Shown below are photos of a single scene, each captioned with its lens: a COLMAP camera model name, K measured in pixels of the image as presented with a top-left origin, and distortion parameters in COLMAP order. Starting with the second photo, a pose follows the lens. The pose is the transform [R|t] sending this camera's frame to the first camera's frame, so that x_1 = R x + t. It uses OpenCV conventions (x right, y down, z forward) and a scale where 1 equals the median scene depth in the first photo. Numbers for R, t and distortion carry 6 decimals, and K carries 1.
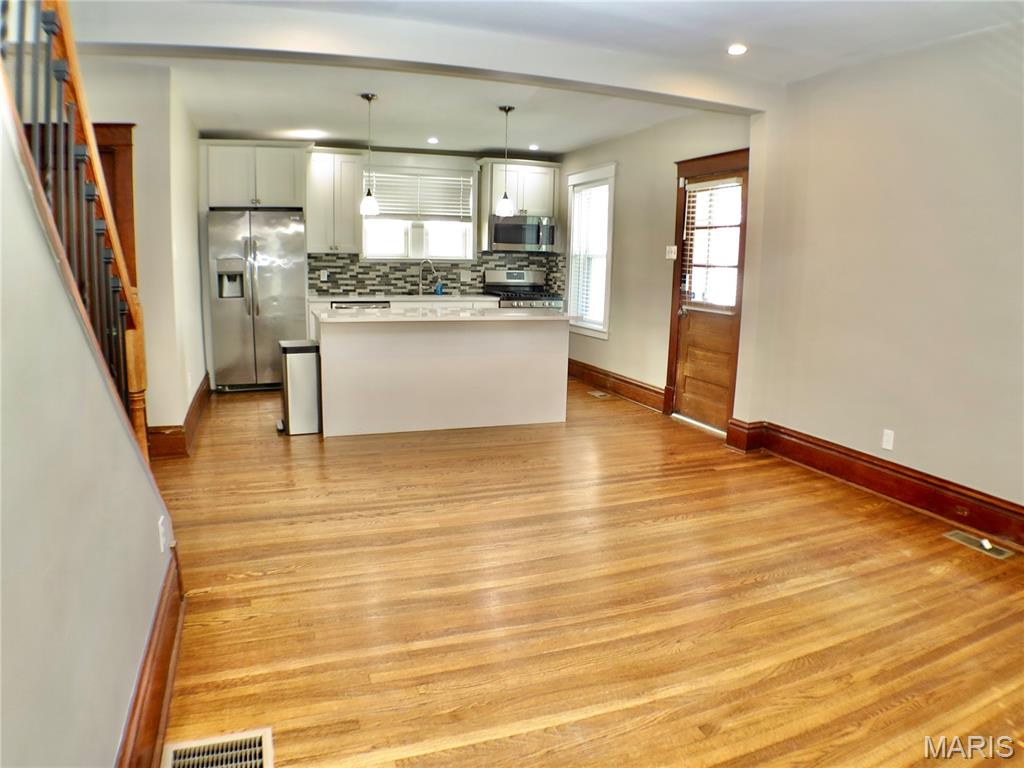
lens RADIAL K [[657.5, 0, 512.0], [0, 657.5, 384.0], [0, 0, 1]] dist [-0.000333, 0.000040]
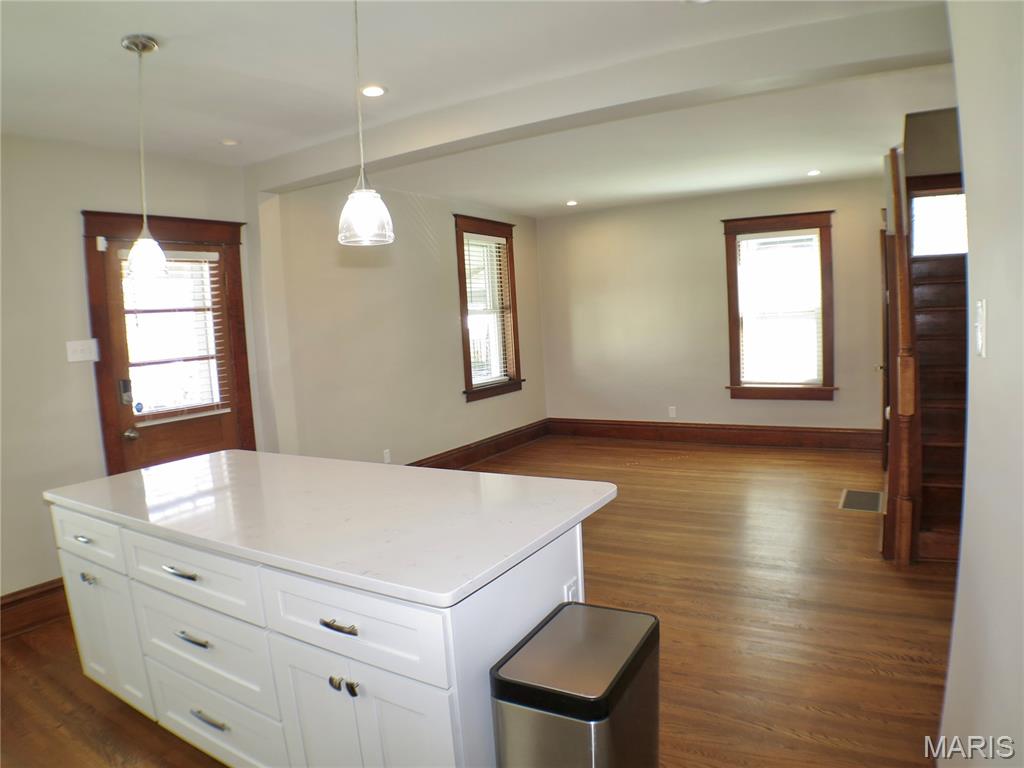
lens RADIAL K [[657.5, 0, 512.0], [0, 657.5, 384.0], [0, 0, 1]] dist [-0.000333, 0.000040]
pose [[-0.614936, -0.063025, 0.786055, -0.524133], [0.178102, 0.959945, 0.216298, -0.243833], [-0.768201, 0.273008, -0.579080, 1.114917]]
